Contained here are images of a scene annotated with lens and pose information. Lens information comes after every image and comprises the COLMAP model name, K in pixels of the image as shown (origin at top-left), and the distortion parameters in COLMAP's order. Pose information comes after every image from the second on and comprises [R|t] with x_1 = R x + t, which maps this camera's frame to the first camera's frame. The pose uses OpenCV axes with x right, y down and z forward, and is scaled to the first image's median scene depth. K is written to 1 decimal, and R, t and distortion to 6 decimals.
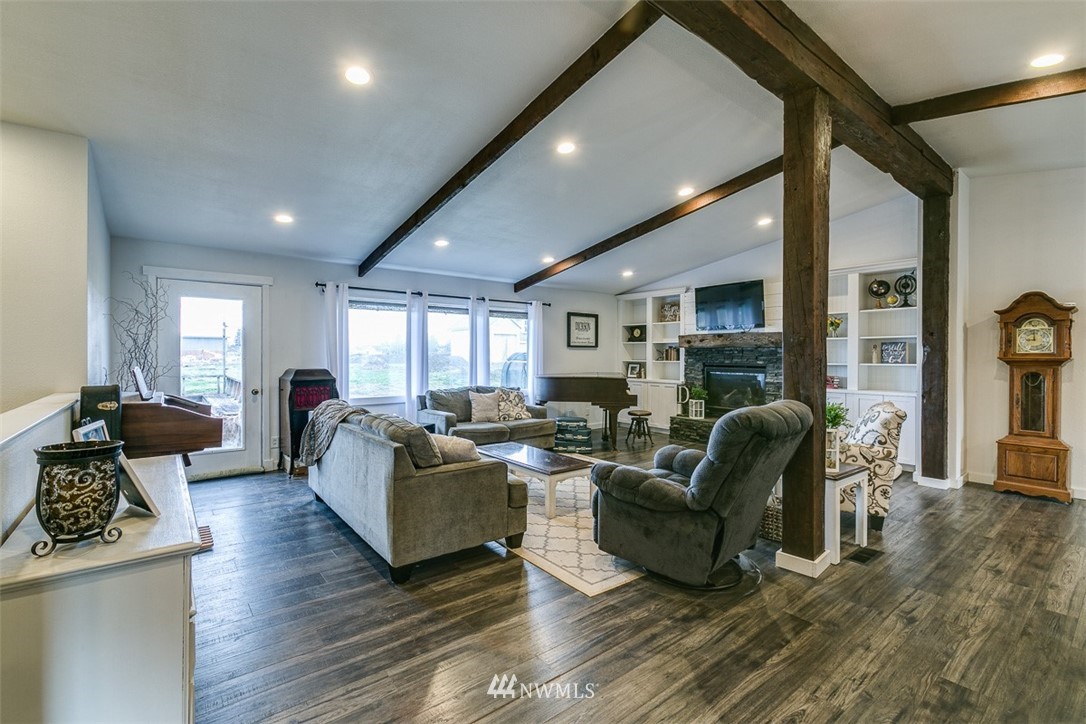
lens RADIAL K [[483.3, 0, 540.6], [0, 483.3, 357.1], [0, 0, 1]] dist [-0.003857, 0.009117]
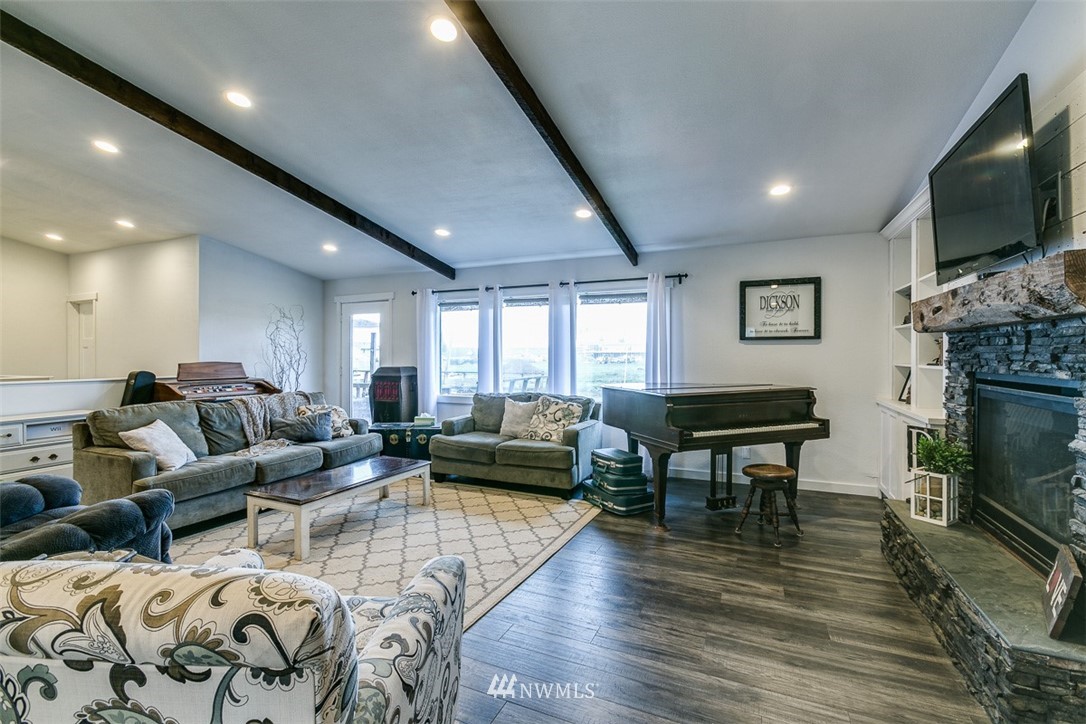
lens RADIAL K [[483.3, 0, 540.6], [0, 483.3, 357.1], [0, 0, 1]] dist [-0.003857, 0.009117]
pose [[0.455683, -0.003245, -0.890136, 0.621308], [-0.005730, 0.999962, -0.006578, 0.006348], [0.890124, 0.008098, 0.455647, 0.669106]]
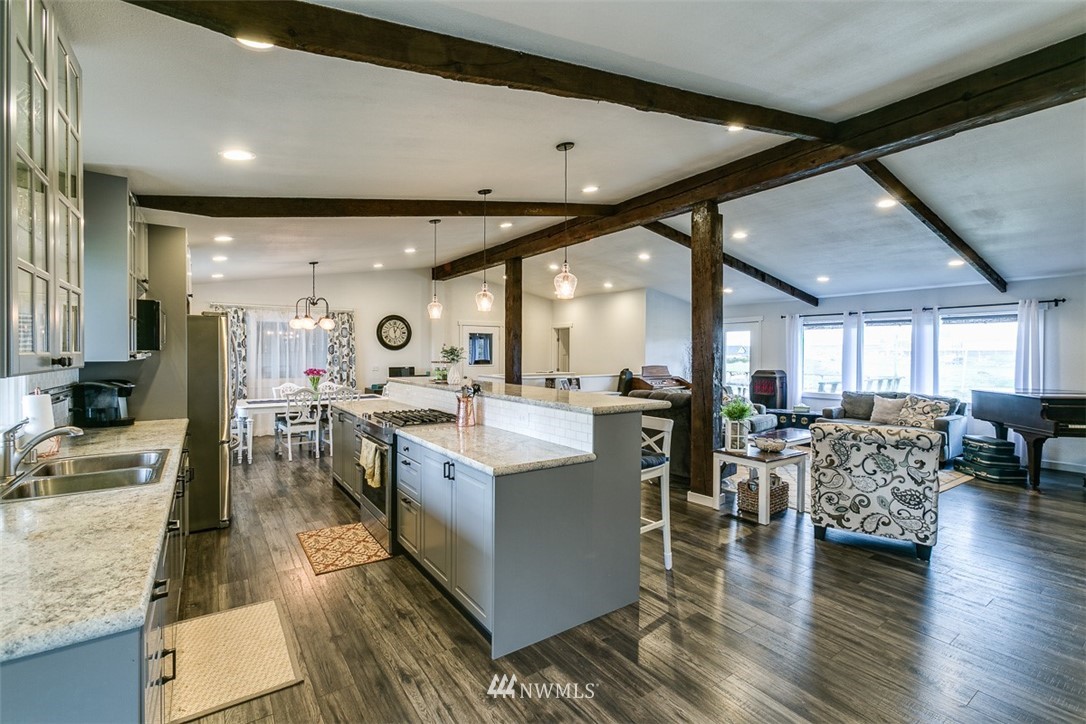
lens RADIAL K [[483.3, 0, 540.6], [0, 483.3, 357.1], [0, 0, 1]] dist [-0.003857, 0.009117]
pose [[-0.057342, 0.002131, -0.998352, 1.041880], [-0.010277, 0.999943, 0.002725, -0.013594], [0.998302, 0.010416, -0.057317, 0.270004]]
